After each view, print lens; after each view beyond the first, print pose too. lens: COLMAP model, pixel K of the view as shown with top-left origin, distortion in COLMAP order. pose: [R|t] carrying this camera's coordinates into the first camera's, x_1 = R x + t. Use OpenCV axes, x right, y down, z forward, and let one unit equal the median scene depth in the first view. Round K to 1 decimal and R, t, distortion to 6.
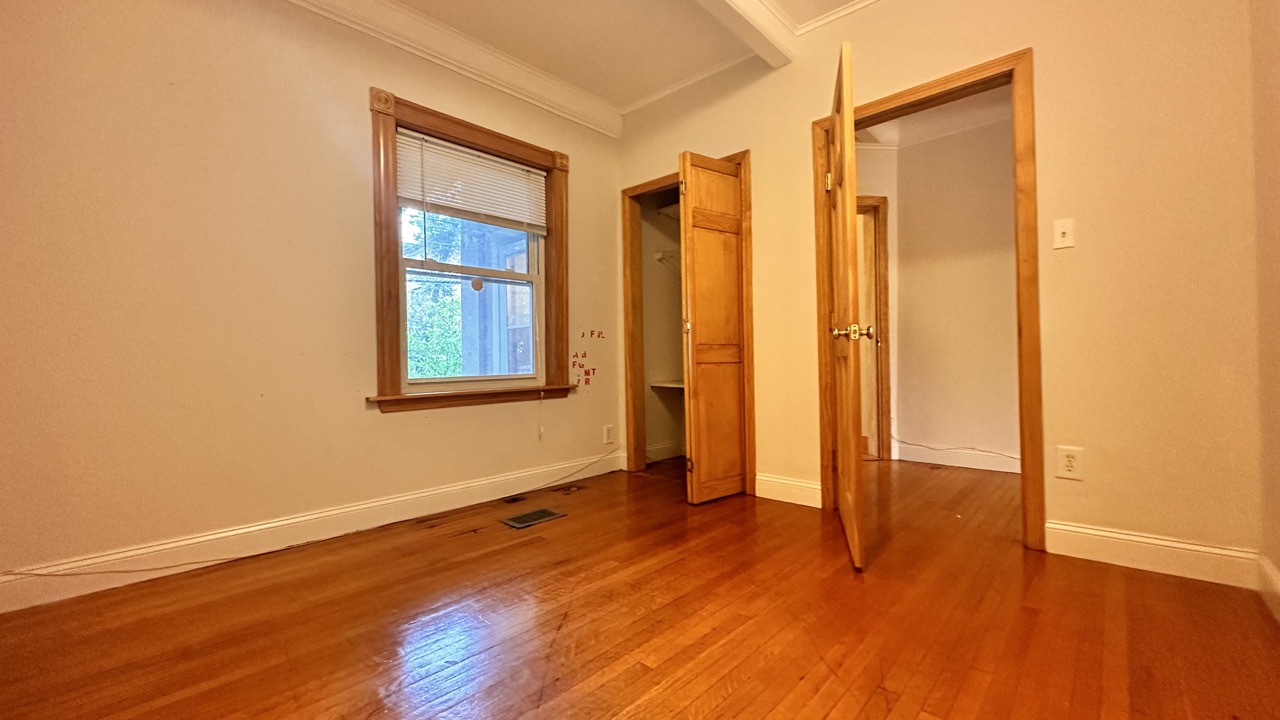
lens RADIAL K [[513.1, 0, 640.2], [0, 513.1, 357.8], [0, 0, 1]] dist [-0.002646, 0.000561]
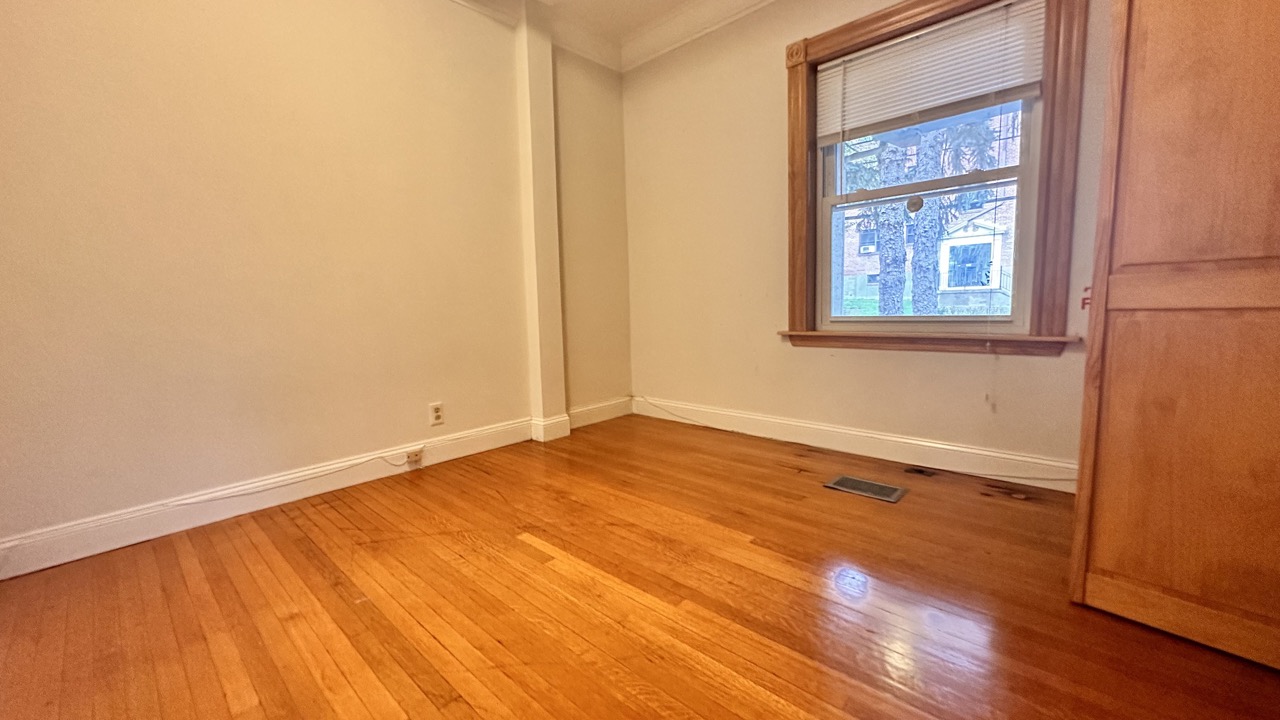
lens RADIAL K [[513.1, 0, 637.3], [0, 513.1, 357.3], [0, 0, 1]] dist [-0.002646, 0.000561]
pose [[-0.004920, 0.120688, -0.992678, 0.624428], [0.027747, 0.992325, 0.120508, -0.013374], [0.999603, -0.026951, -0.008231, 0.660895]]
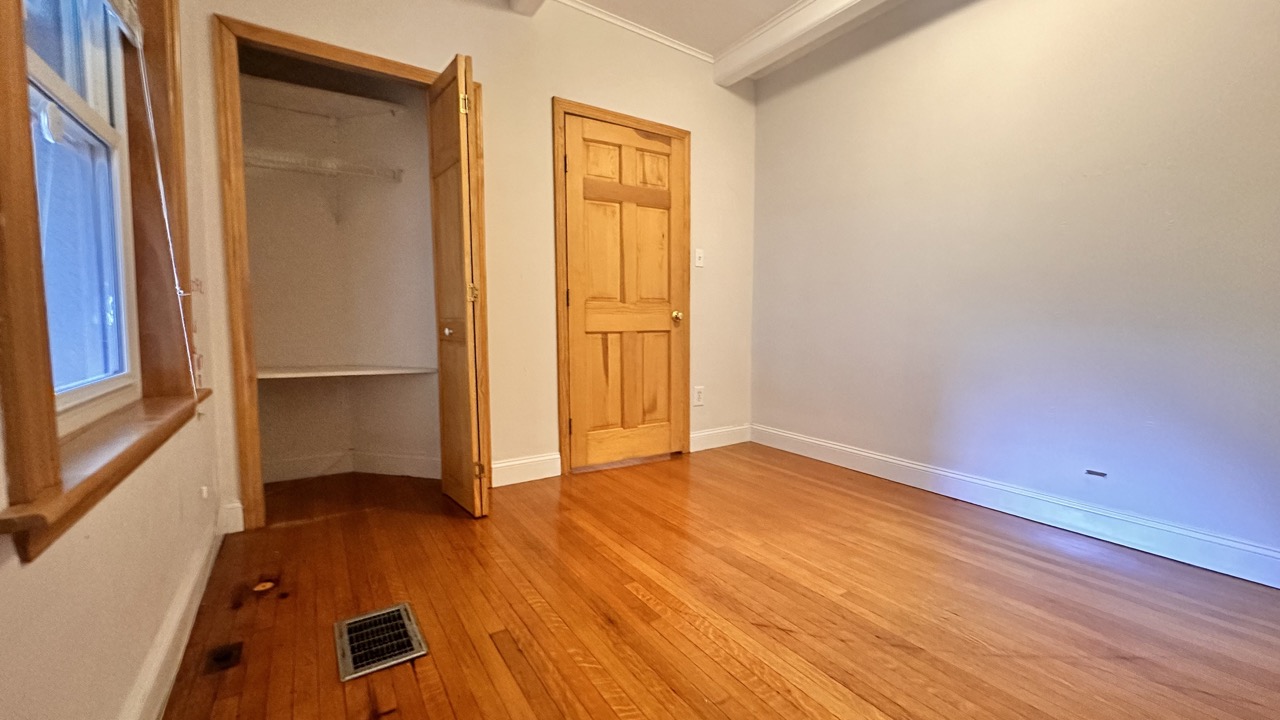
lens RADIAL K [[513.1, 0, 633.9], [0, 513.1, 362.1], [0, 0, 1]] dist [-0.002646, 0.000561]
pose [[0.236247, -0.061196, 0.969764, -0.668702], [-0.006389, 0.997895, 0.064527, -0.010772], [-0.971672, -0.021440, 0.235359, 0.647563]]
